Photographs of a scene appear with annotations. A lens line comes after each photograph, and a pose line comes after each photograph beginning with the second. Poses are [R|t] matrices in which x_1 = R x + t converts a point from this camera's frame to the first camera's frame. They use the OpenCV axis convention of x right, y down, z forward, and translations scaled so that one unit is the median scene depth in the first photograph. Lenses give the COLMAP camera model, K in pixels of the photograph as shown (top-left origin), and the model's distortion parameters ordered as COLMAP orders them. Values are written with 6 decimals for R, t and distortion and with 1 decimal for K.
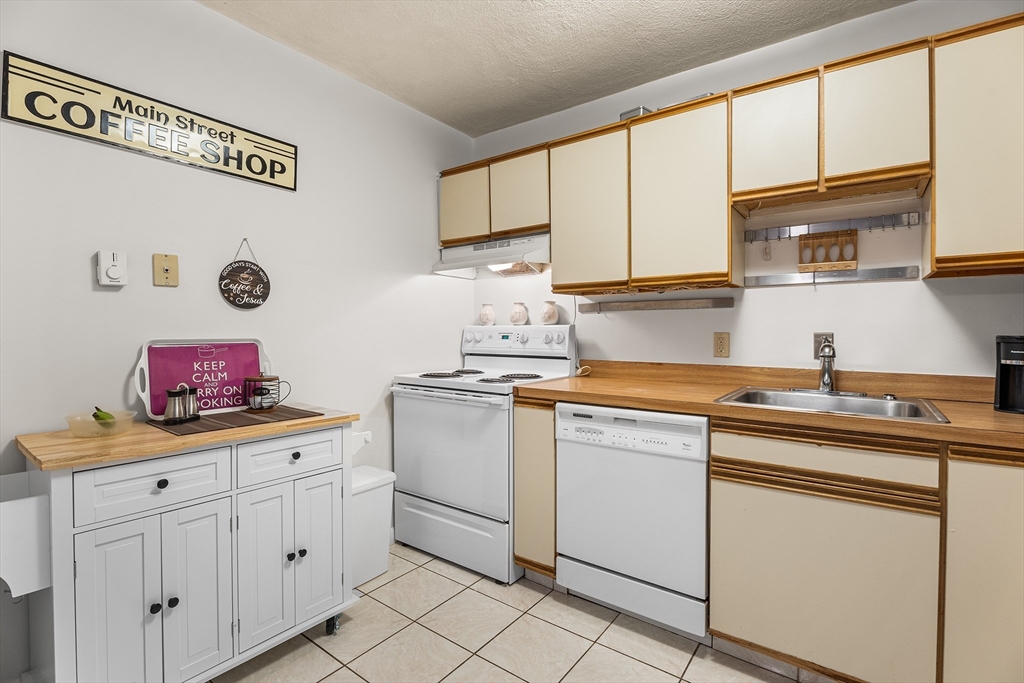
lens RADIAL K [[474.6, 0, 502.8], [0, 474.6, 333.0], [0, 0, 1]] dist [-0.012357, 0.005419]
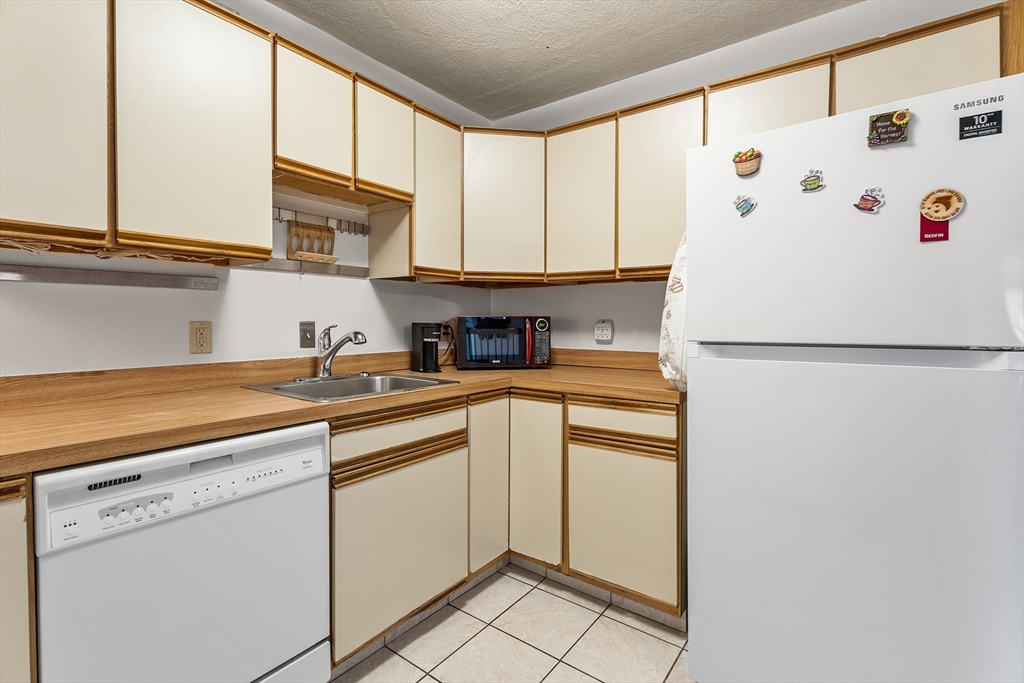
lens RADIAL K [[474.6, 0, 512.2], [0, 474.6, 324.9], [0, 0, 1]] dist [-0.012357, 0.005419]
pose [[-0.024471, -0.010645, 0.999644, -0.350227], [0.002378, 0.999940, 0.010706, -0.002571], [-0.999698, 0.002639, -0.024444, 0.564953]]
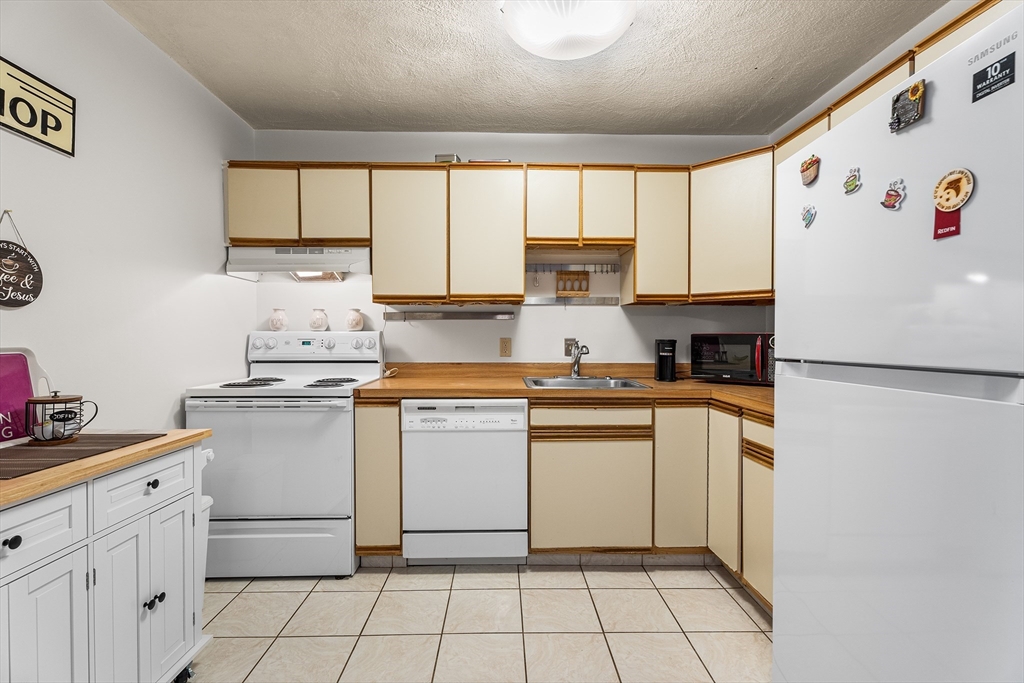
lens RADIAL K [[474.6, 0, 501.5], [0, 474.6, 338.1], [0, 0, 1]] dist [-0.012357, 0.005419]
pose [[0.786394, -0.001882, 0.617723, -0.407307], [0.002609, 0.999997, -0.000276, -0.000571], [-0.617720, 0.001829, 0.786396, -0.044785]]
